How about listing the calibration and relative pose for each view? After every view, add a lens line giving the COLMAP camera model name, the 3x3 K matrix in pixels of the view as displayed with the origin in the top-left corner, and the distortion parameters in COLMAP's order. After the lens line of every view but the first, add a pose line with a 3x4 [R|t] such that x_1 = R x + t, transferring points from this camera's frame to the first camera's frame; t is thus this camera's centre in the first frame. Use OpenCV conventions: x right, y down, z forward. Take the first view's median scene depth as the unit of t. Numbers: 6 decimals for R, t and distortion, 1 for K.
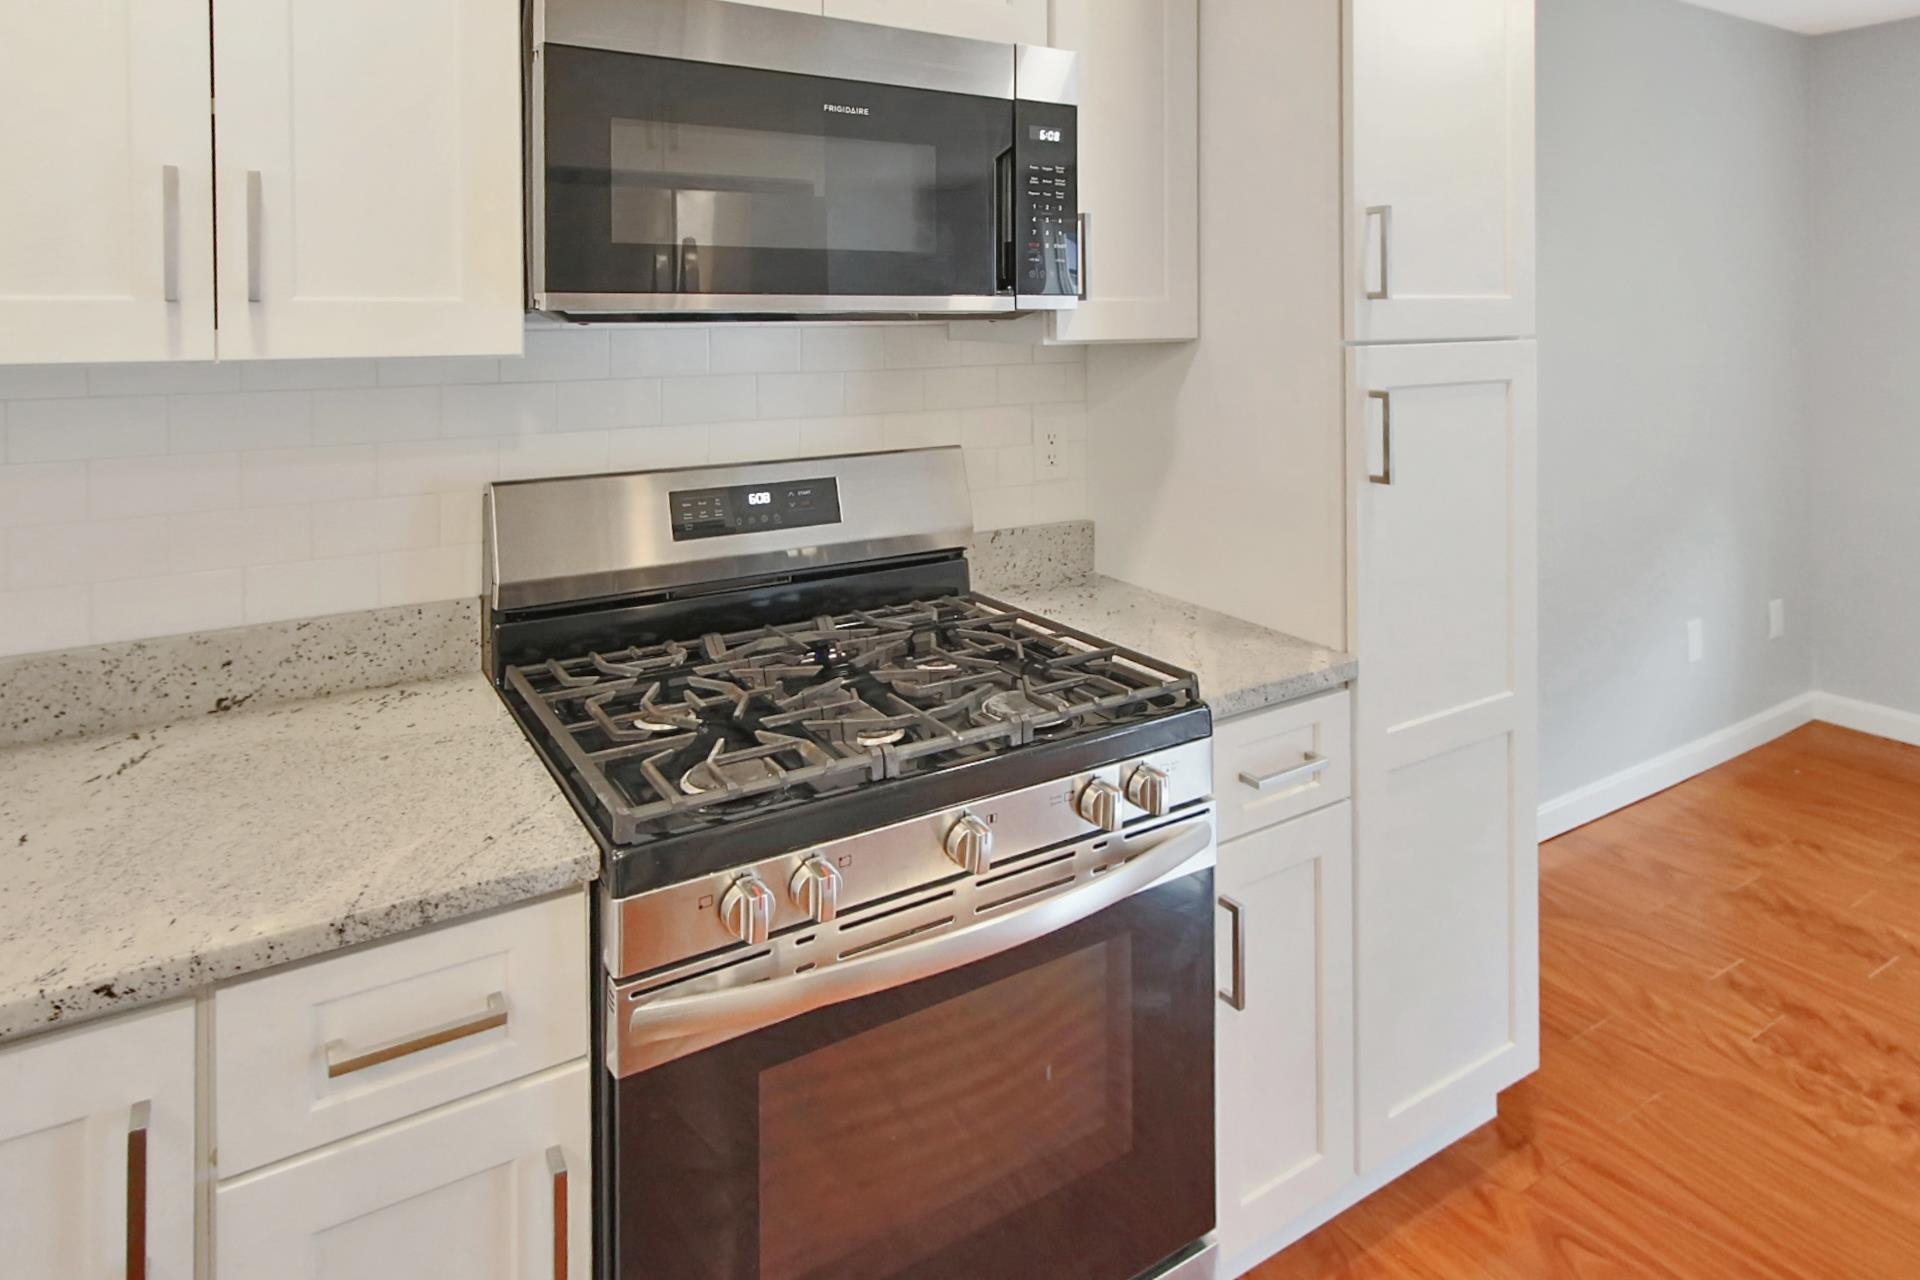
lens RADIAL K [[1050.2, 0, 940.5], [0, 1050.2, 292.6], [0, 0, 1]] dist [-0.017875, 0.004403]
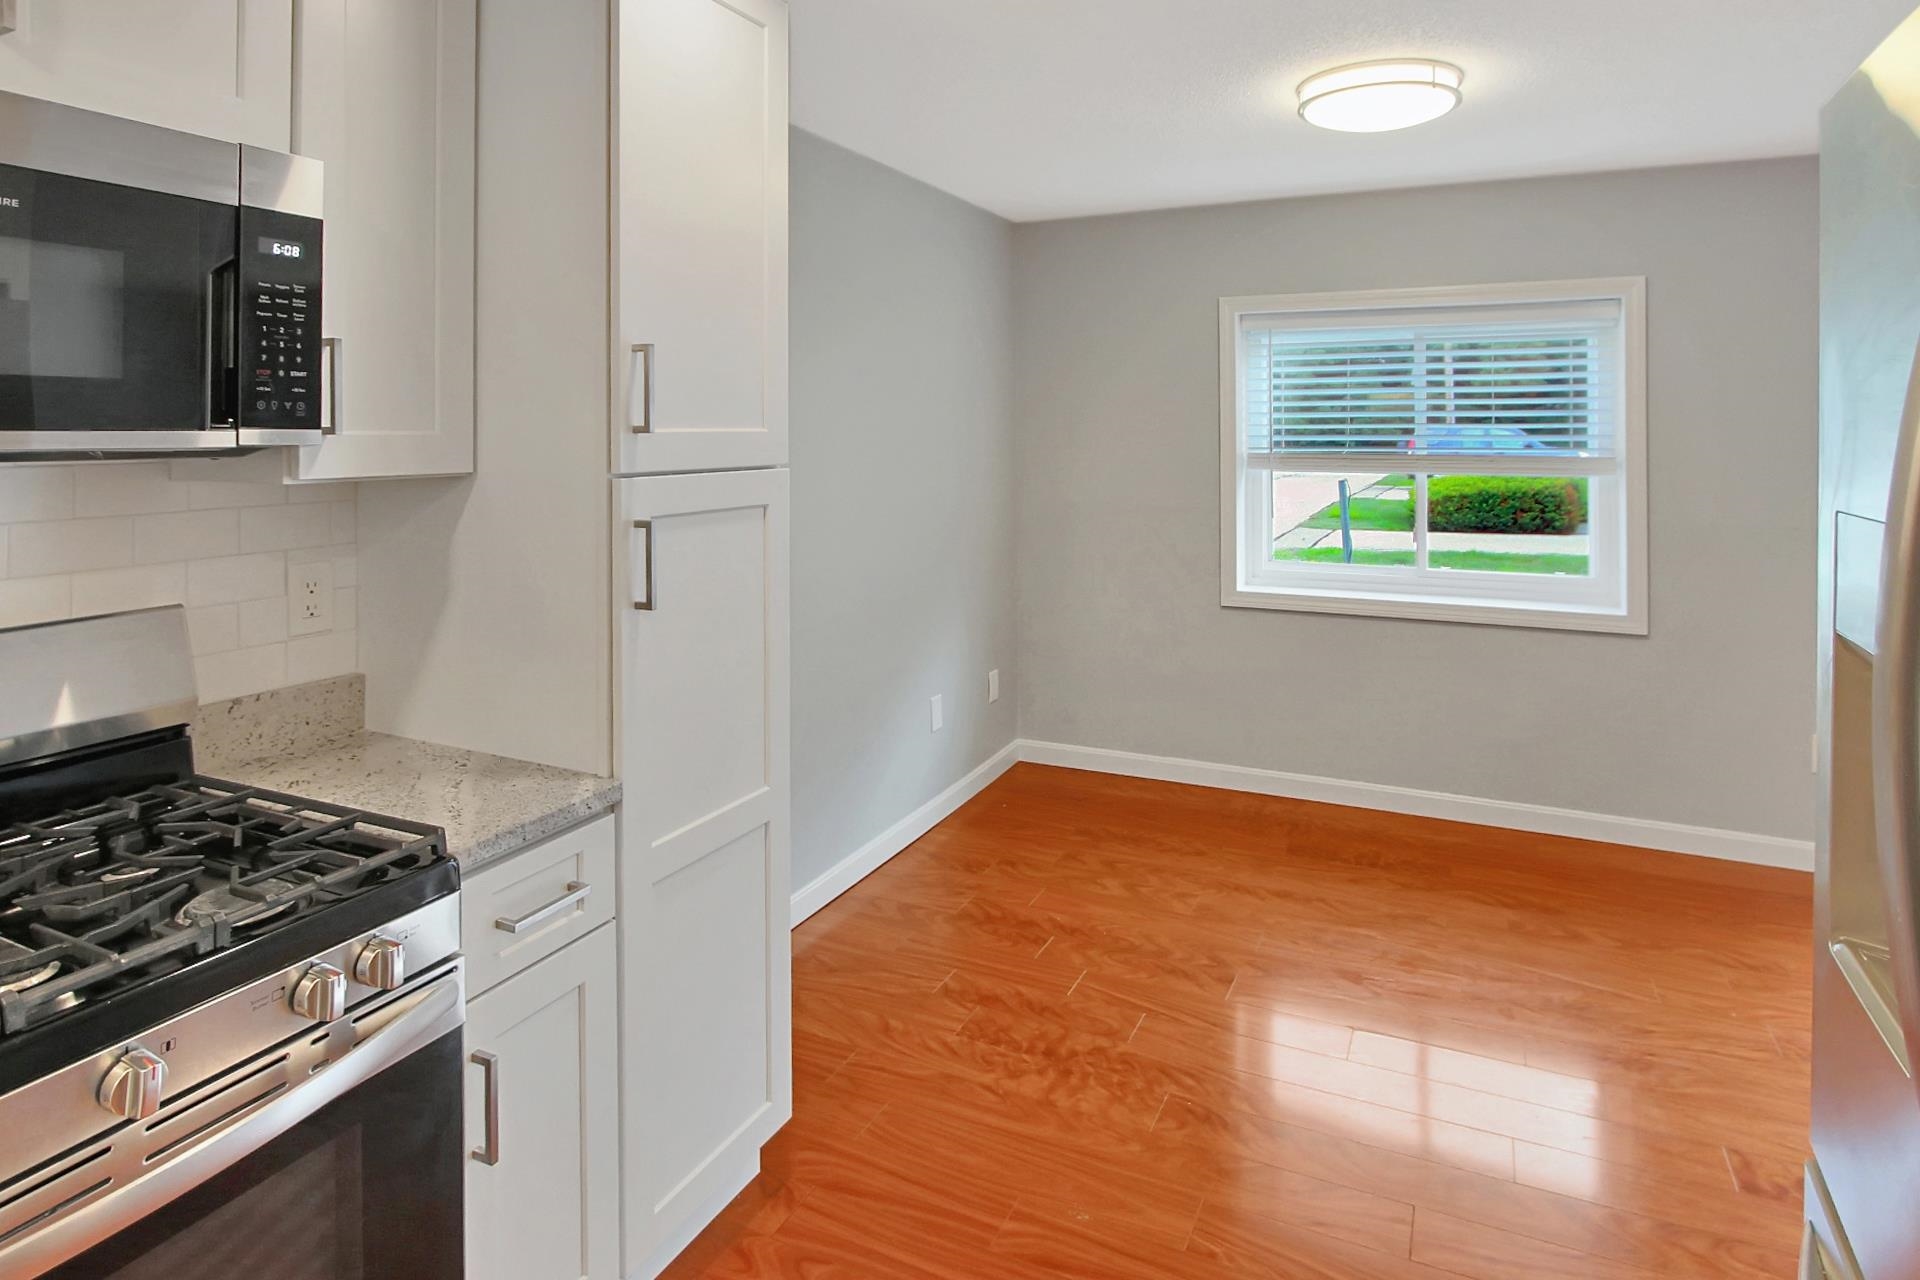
lens RADIAL K [[1050.2, 0, 869.4], [0, 1050.2, 422.6], [0, 0, 1]] dist [-0.017875, 0.004403]
pose [[0.857916, 0.003735, 0.513777, 0.073828], [-0.004350, 0.999991, -0.000005, -0.005366], [-0.513772, -0.002230, 0.857924, -0.013010]]
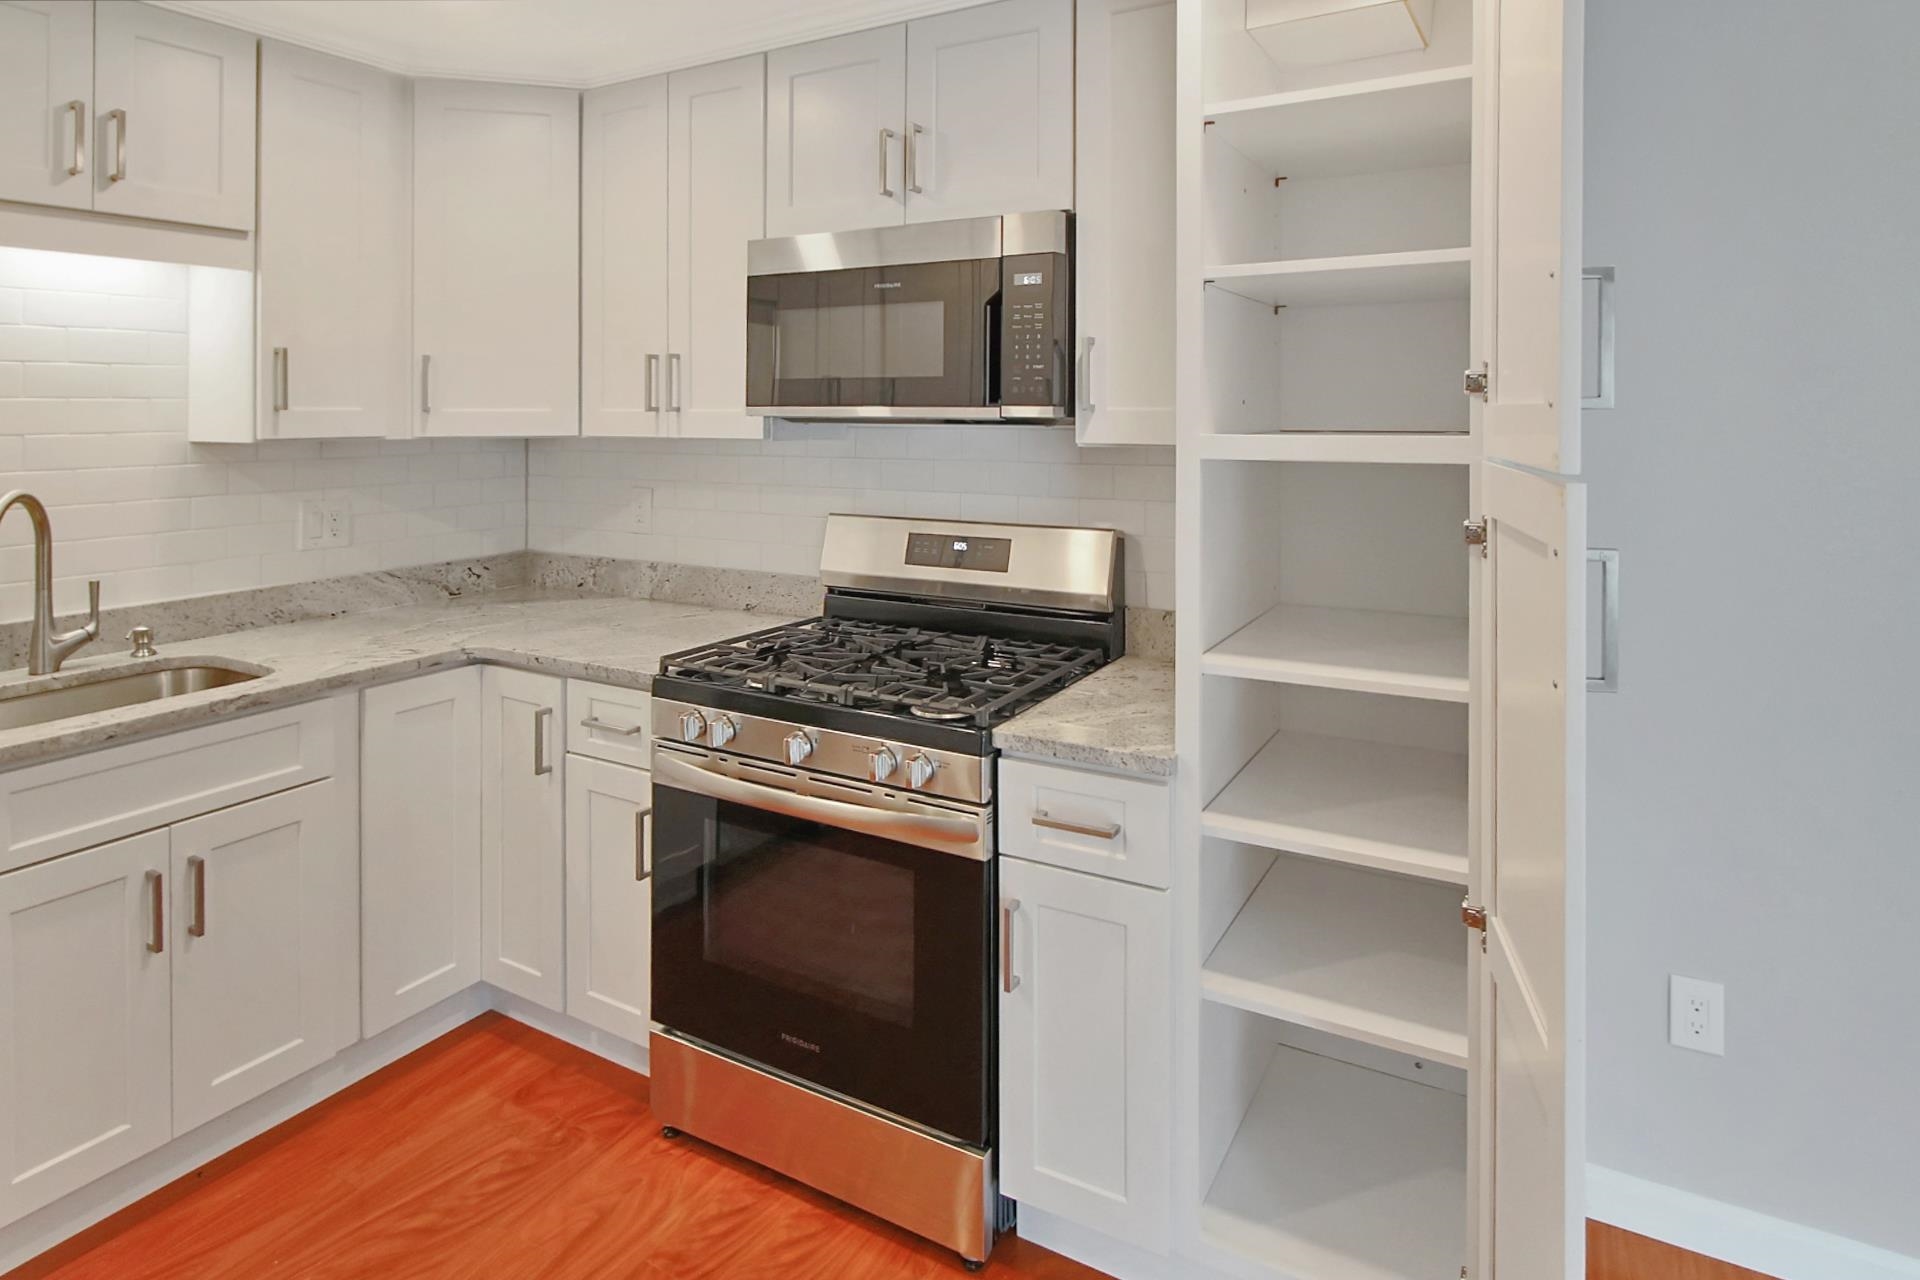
lens RADIAL K [[1050.2, 0, 971.1], [0, 1050.2, 397.6], [0, 0, 1]] dist [-0.017875, 0.004403]
pose [[0.508009, -0.005346, -0.861335, 1.145221], [0.012134, 0.999926, 0.000951, -0.010308], [0.861267, -0.010935, 0.508036, 0.296072]]
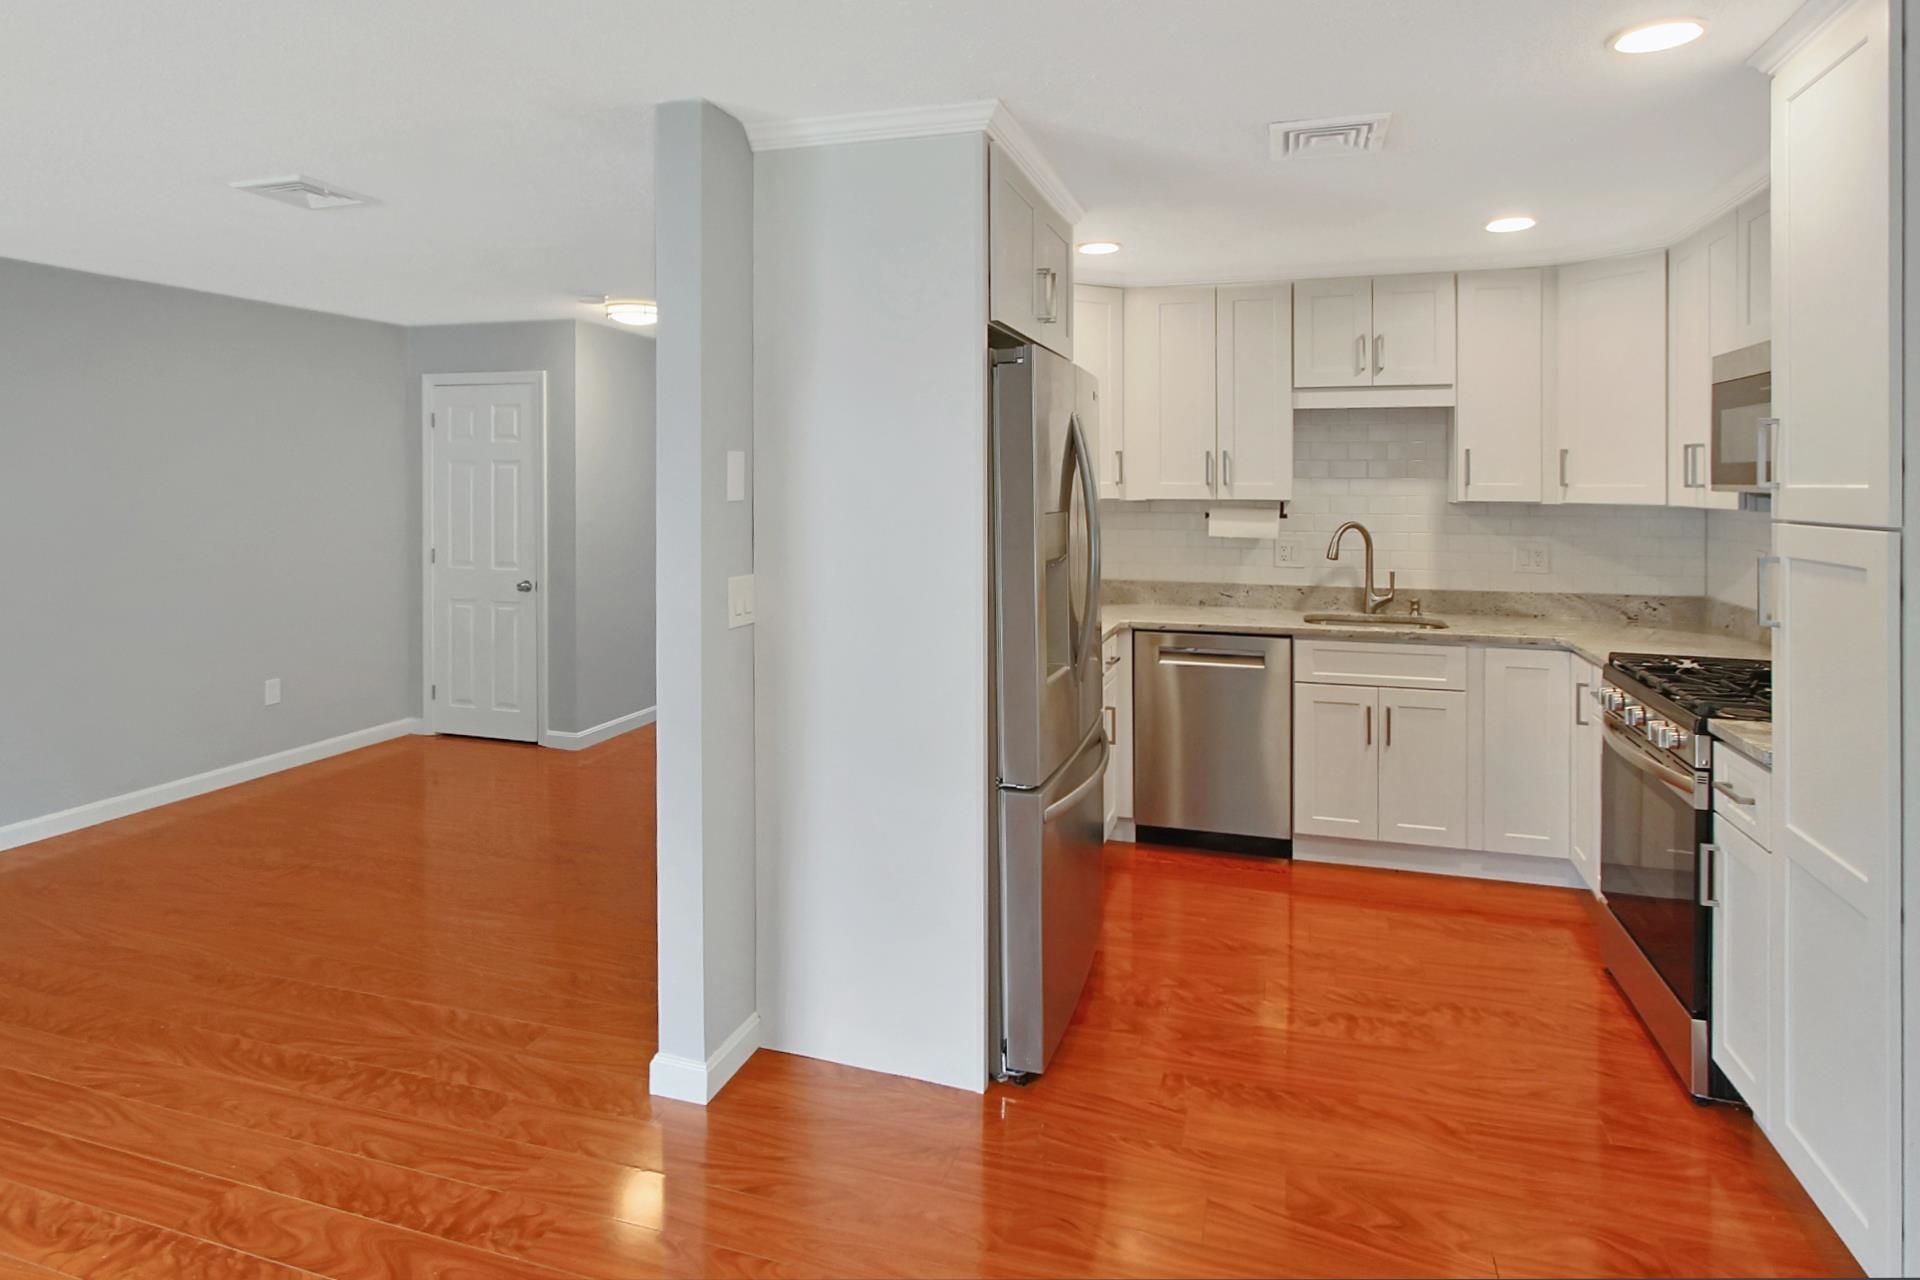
lens RADIAL K [[1050.2, 0, 970.9], [0, 1050.2, 491.8], [0, 0, 1]] dist [-0.017875, 0.004403]
pose [[-0.735722, 0.009974, -0.677211, 2.023428], [0.012302, 0.999923, 0.001362, -0.004315], [0.677172, -0.007329, -0.735788, 1.272142]]
